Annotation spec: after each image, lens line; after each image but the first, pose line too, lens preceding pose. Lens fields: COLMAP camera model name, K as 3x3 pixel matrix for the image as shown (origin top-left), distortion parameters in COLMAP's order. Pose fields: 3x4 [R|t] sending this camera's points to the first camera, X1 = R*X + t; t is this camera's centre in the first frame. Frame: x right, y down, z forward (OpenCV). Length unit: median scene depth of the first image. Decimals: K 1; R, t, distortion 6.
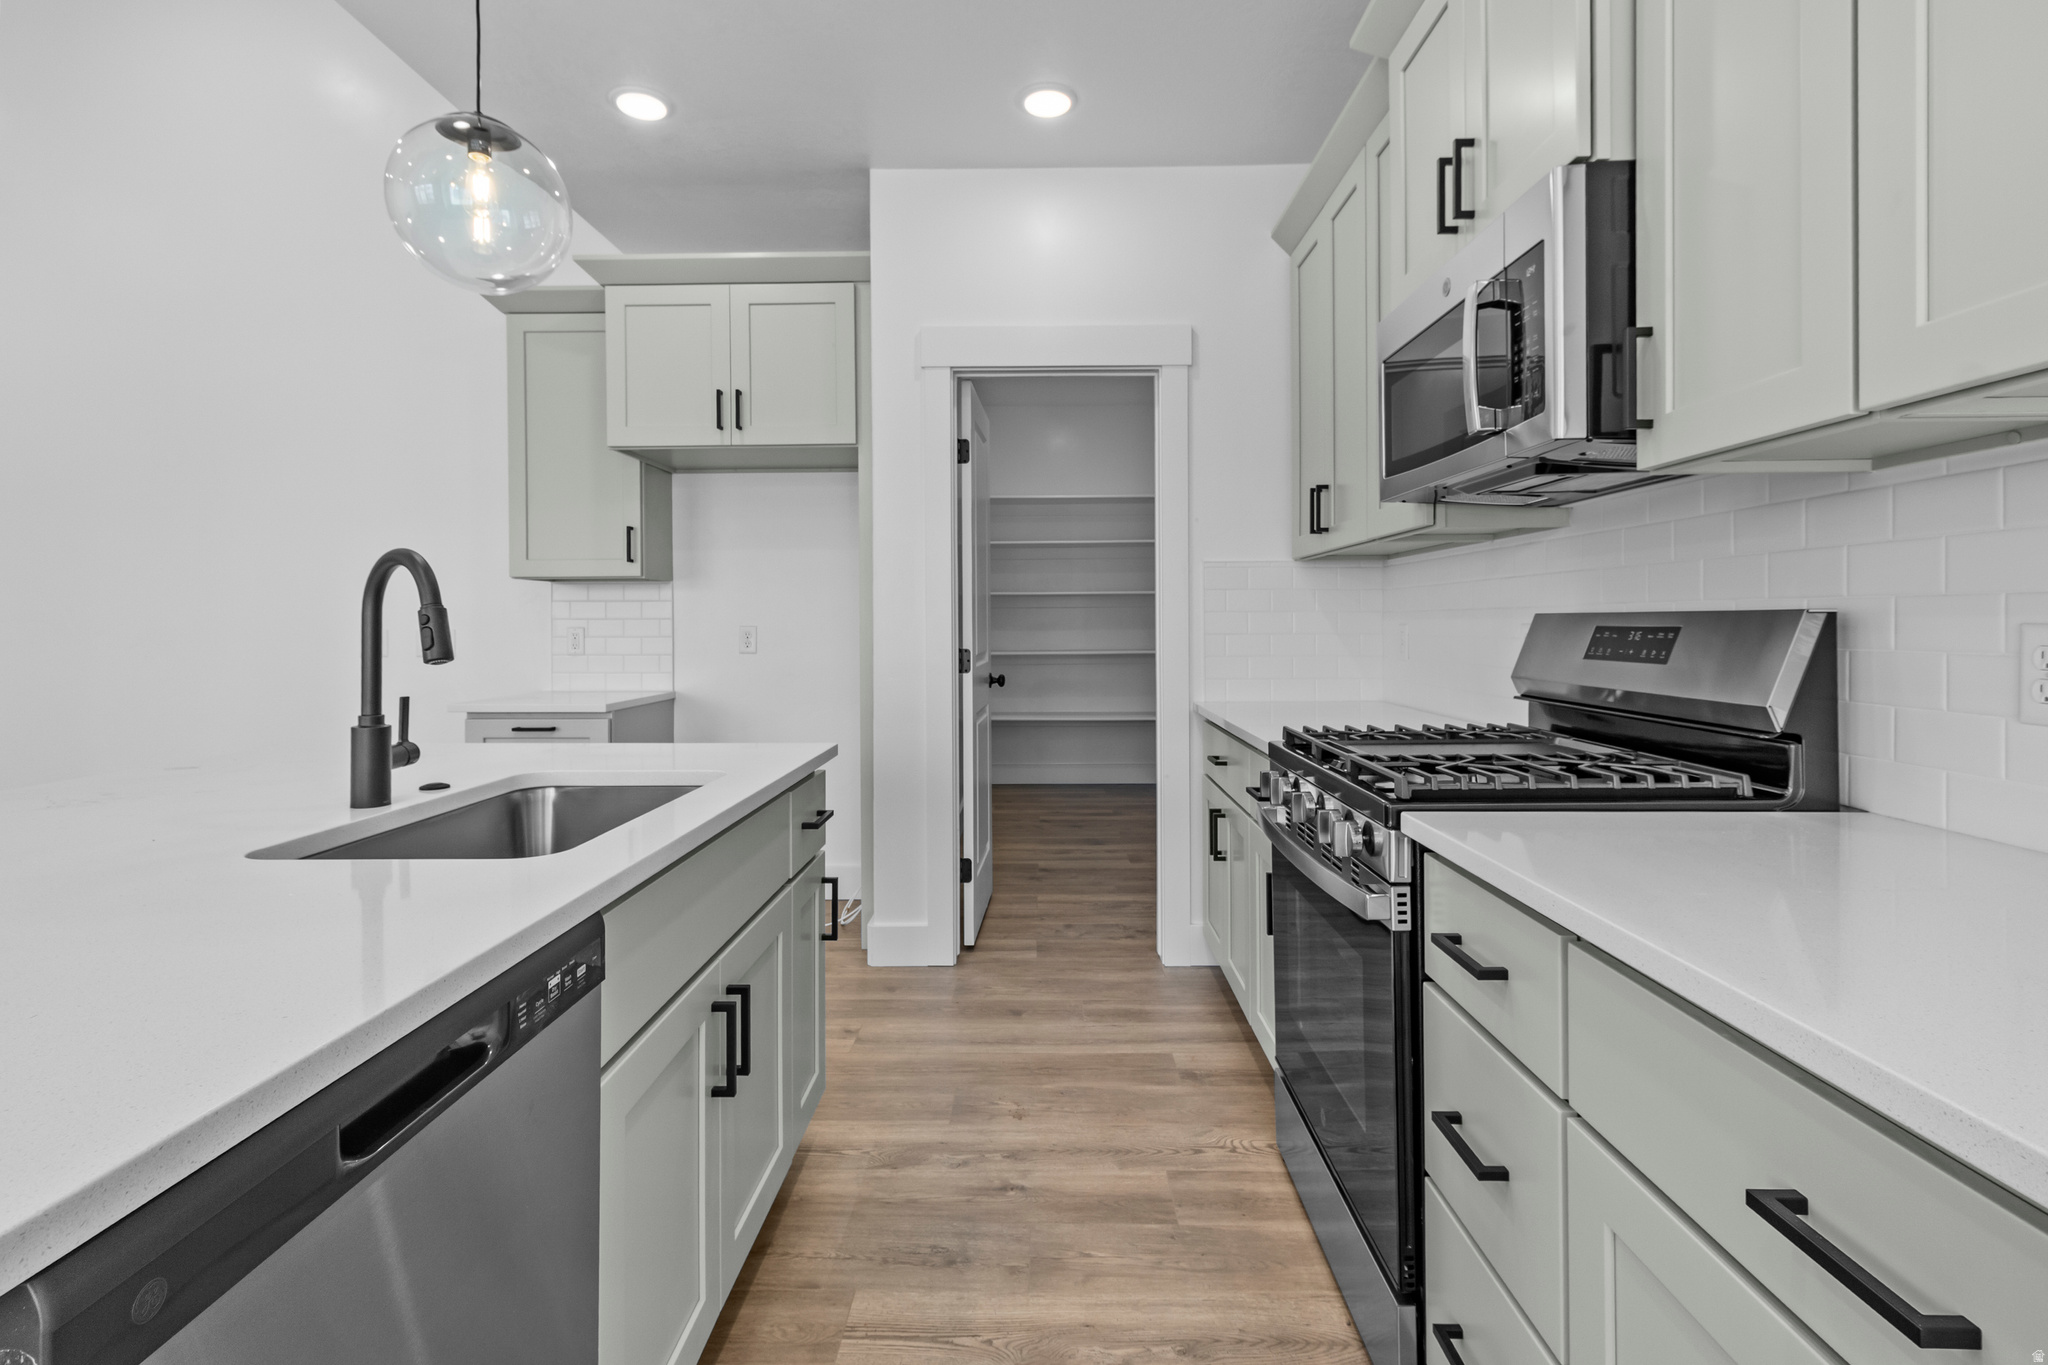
lens RADIAL K [[963.5, 0, 1026.5], [0, 963.5, 625.8], [0, 0, 1]] dist [0.000643, -0.000069]
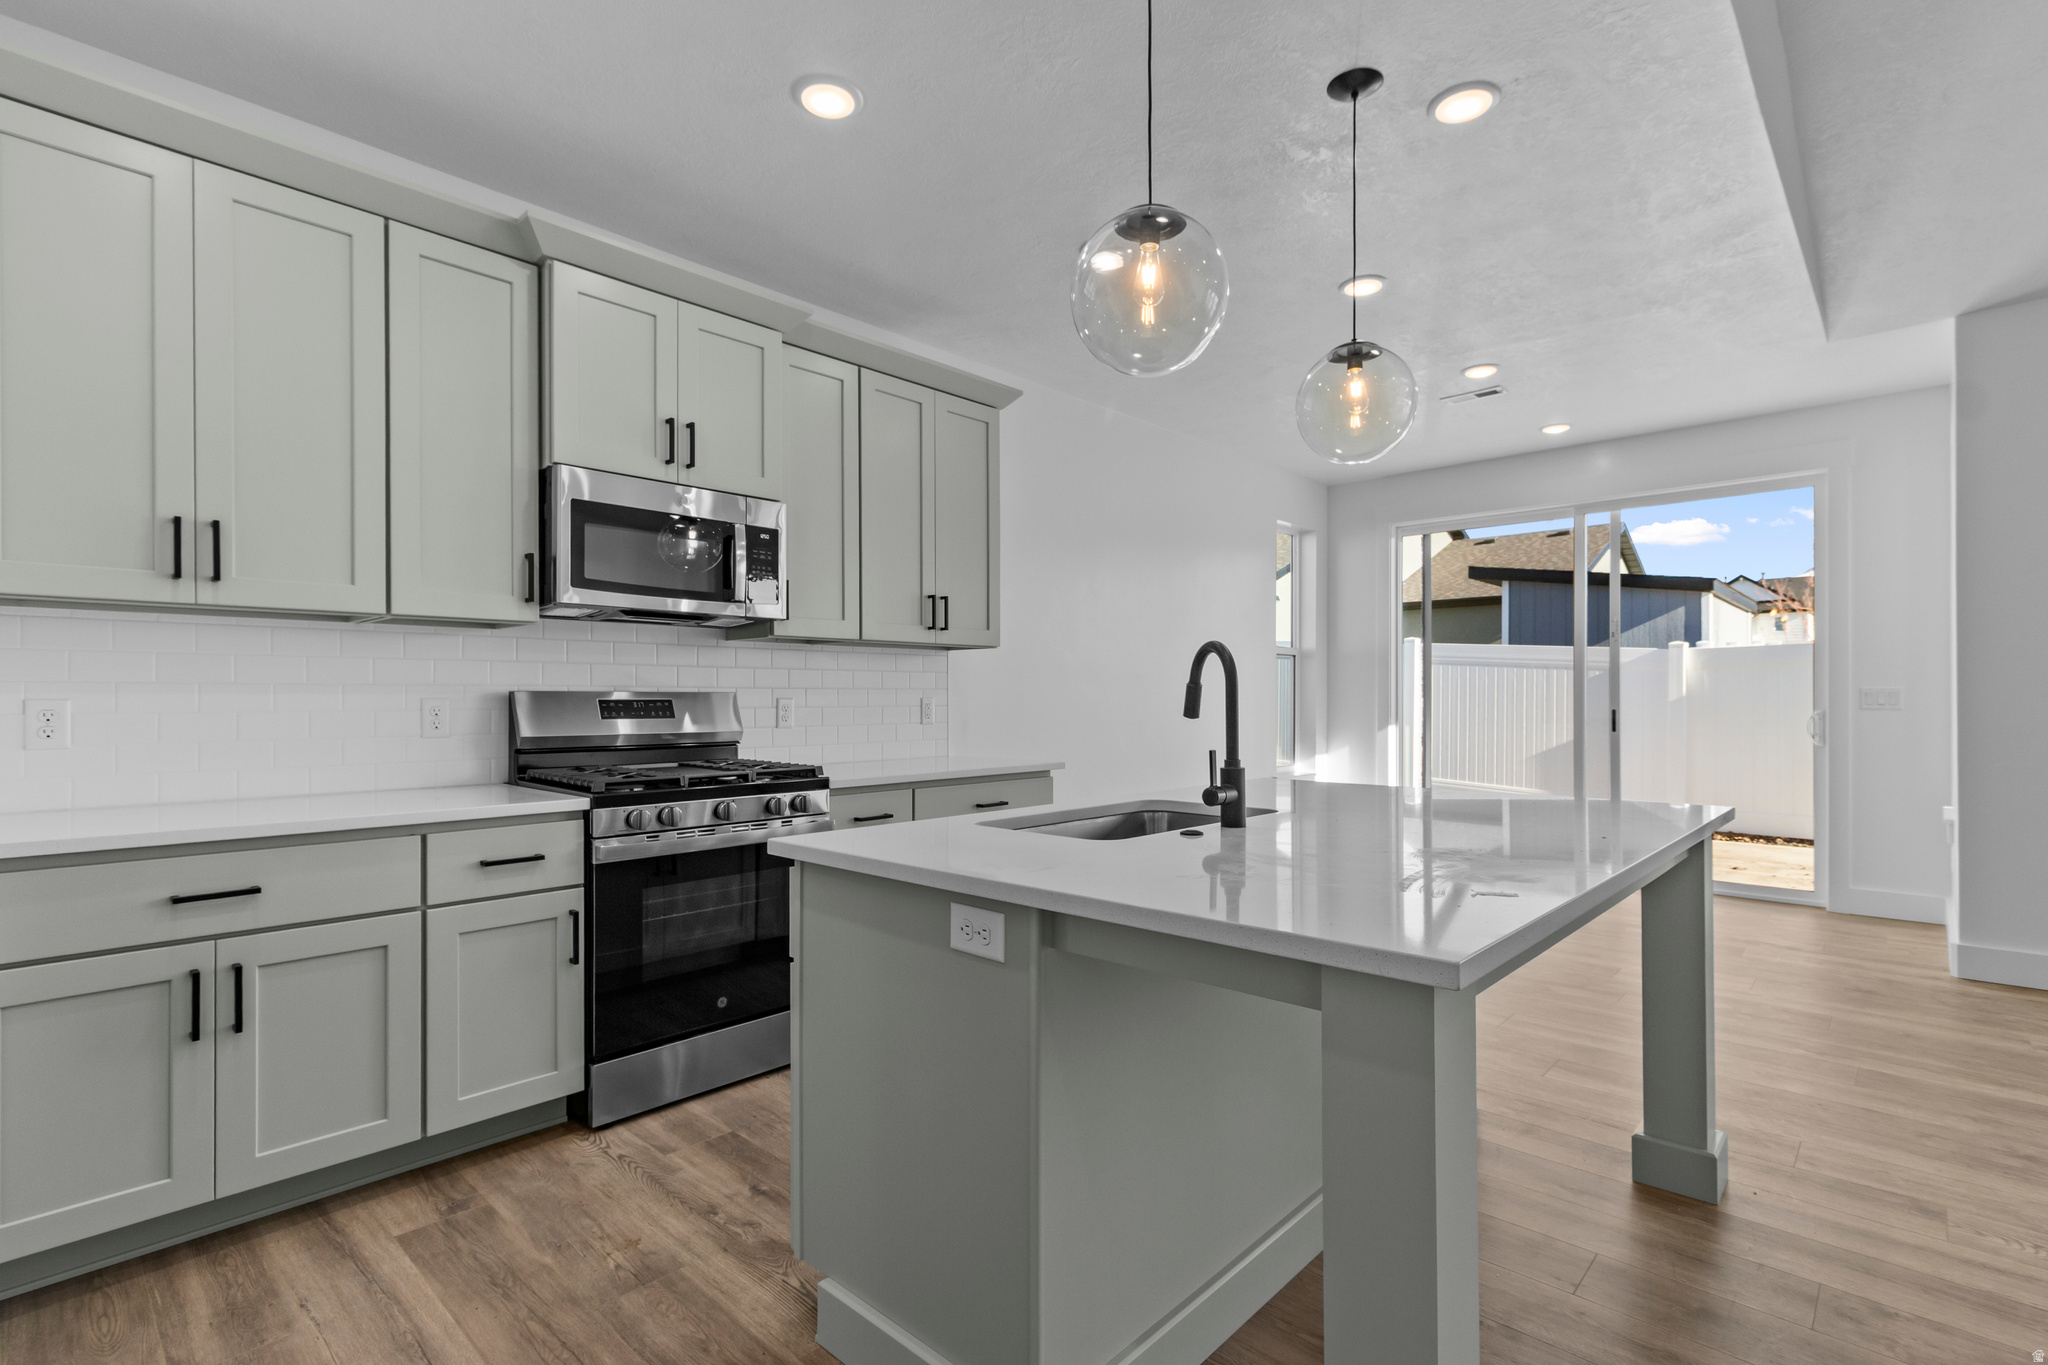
lens RADIAL K [[962.8, 0, 1030.9], [0, 962.8, 692.1], [0, 0, 1]] dist [0.000903, -0.000545]
pose [[-0.741872, 0.008460, 0.670489, -0.953579], [0.005669, 0.999964, -0.006345, 0.002638], [-0.670518, -0.000906, -0.741893, 1.518760]]
